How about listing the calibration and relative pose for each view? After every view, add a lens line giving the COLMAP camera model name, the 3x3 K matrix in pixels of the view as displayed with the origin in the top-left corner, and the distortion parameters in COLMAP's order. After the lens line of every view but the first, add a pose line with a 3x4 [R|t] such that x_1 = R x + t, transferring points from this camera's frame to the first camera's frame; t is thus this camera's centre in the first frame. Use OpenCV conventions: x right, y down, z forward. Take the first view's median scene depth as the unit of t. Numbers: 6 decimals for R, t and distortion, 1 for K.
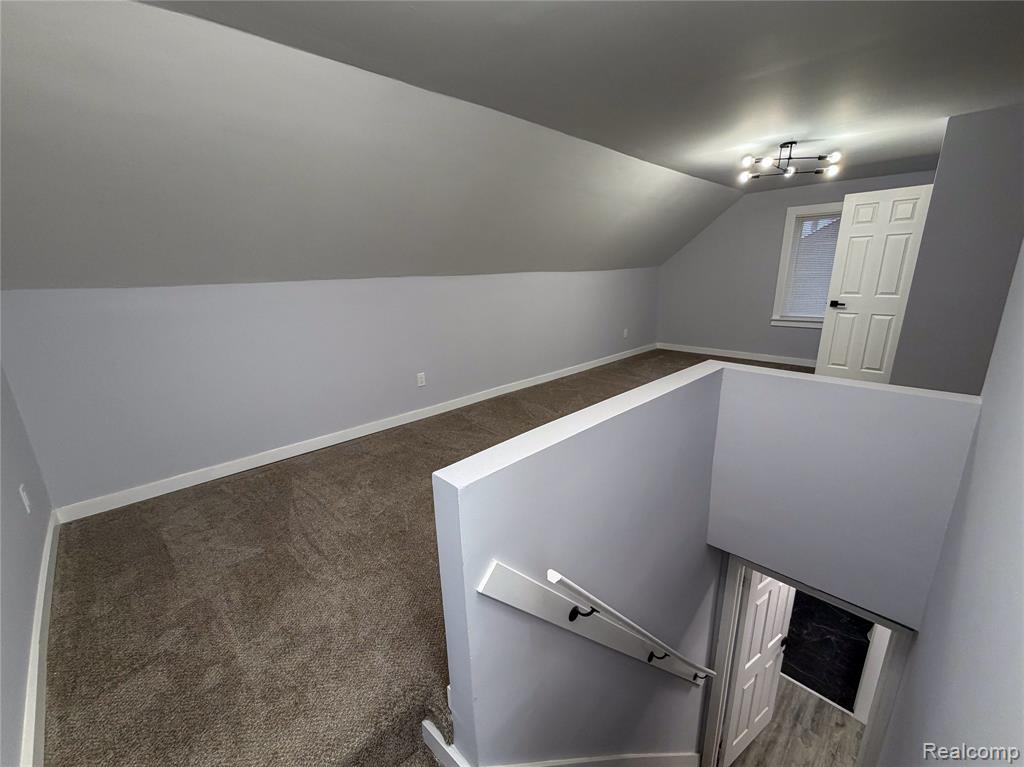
lens RADIAL K [[408.8, 0, 512.0], [0, 408.8, 383.5], [0, 0, 1]] dist [-0.000391, -0.000198]
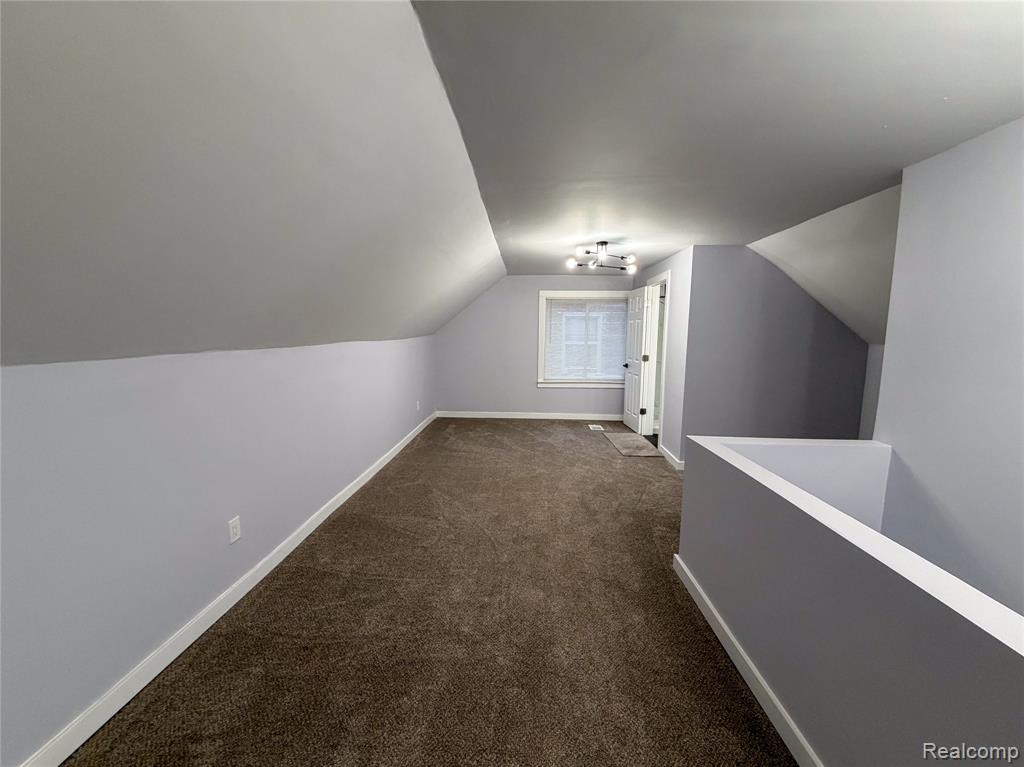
lens RADIAL K [[408.8, 0, 512.0], [0, 408.8, 383.5], [0, 0, 1]] dist [-0.000391, -0.000198]
pose [[0.737000, -0.060508, 0.673179, -0.289269], [0.162670, 0.982588, -0.089773, -0.089289], [-0.656026, 0.175669, 0.734010, 0.287368]]
